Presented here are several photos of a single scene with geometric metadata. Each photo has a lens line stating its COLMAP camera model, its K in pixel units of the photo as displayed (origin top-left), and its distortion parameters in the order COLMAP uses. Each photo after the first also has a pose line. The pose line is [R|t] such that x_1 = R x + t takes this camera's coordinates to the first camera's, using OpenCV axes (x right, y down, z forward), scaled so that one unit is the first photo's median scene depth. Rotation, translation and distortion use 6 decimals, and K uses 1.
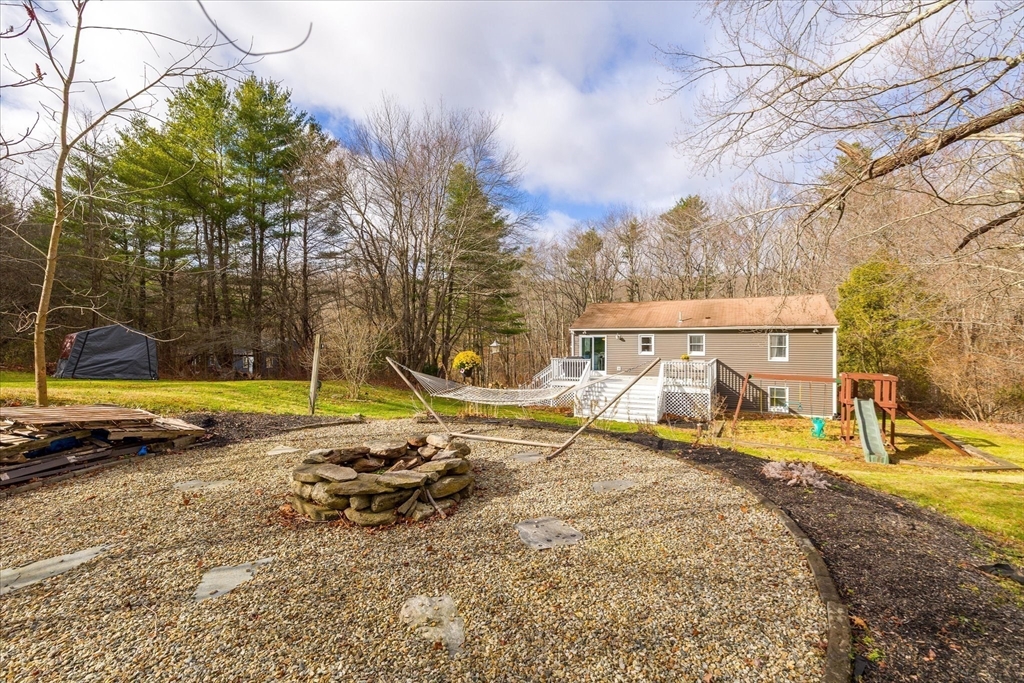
lens RADIAL K [[422.0, 0, 511.6], [0, 422.0, 340.0], [0, 0, 1]] dist [0.004068, 0.000674]
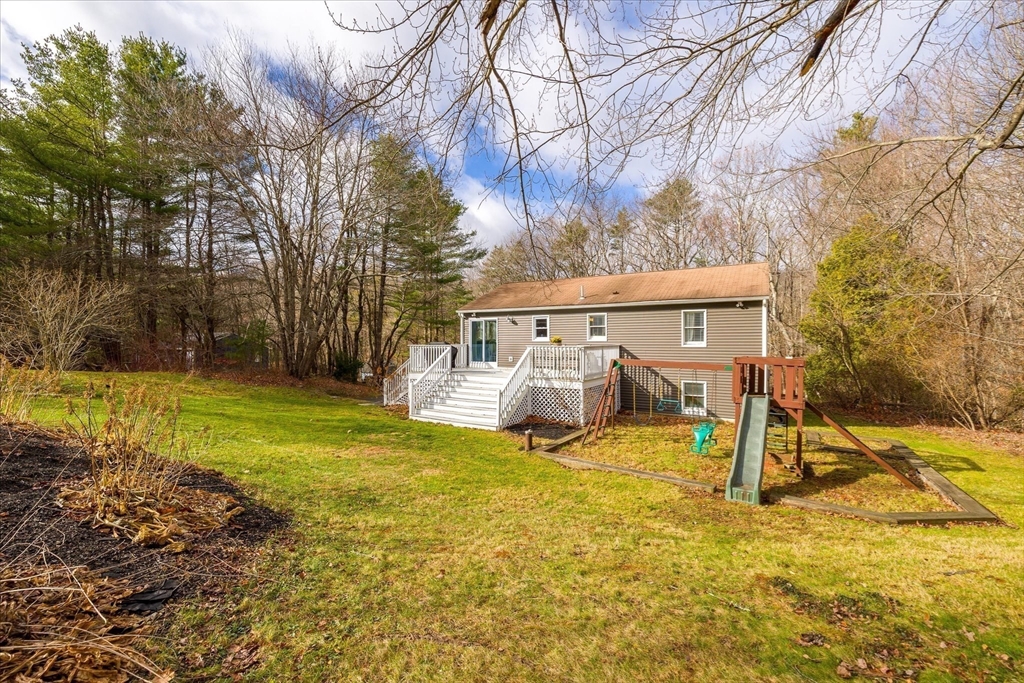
lens RADIAL K [[422.0, 0, 511.6], [0, 422.0, 336.0], [0, 0, 1]] dist [0.004068, 0.000674]
pose [[0.998843, -0.001724, -0.048051, 0.340410], [0.001073, 0.999907, -0.013575, 0.040603], [0.048070, 0.013507, 0.998753, 0.235626]]
